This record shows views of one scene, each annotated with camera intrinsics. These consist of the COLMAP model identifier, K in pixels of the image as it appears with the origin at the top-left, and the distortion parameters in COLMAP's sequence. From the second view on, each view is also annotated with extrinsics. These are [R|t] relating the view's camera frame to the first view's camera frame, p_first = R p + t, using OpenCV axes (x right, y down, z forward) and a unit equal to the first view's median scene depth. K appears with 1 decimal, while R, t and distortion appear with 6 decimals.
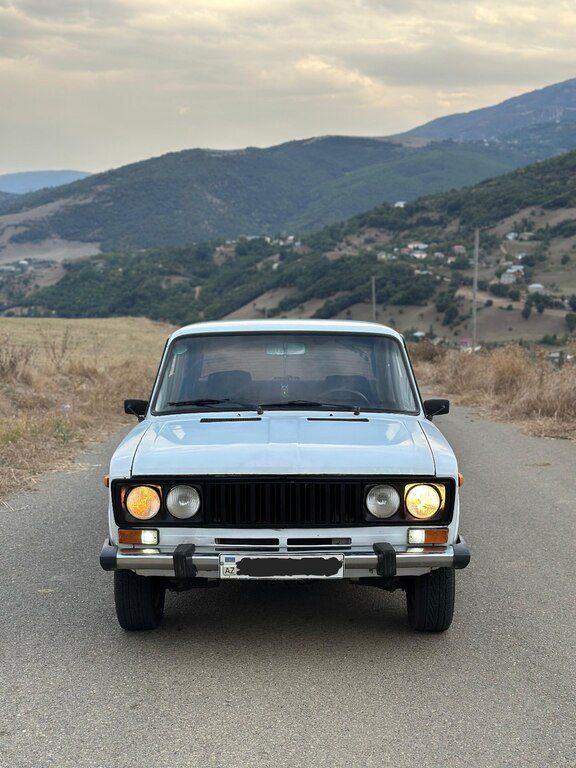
lens RADIAL K [[1069.3, 0, 288.0], [0, 1069.3, 384.0], [0, 0, 1]] dist [0.154851, -0.016074]
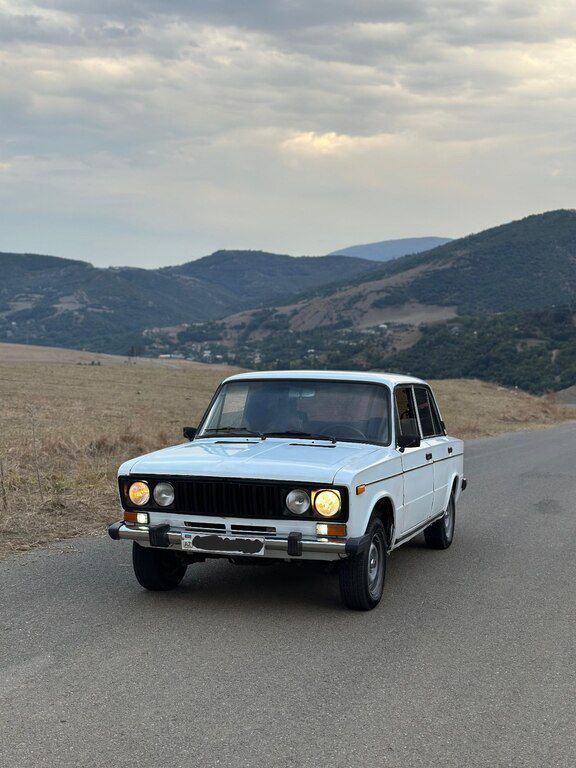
lens RADIAL K [[1069.3, 0, 288.0], [0, 1069.3, 384.0], [0, 0, 1]] dist [0.154851, -0.016074]
pose [[0.946500, 0.019418, -0.322119, 0.506742], [-0.038141, 0.997923, -0.051913, 0.031595], [0.320442, 0.061421, 0.945275, -0.293132]]
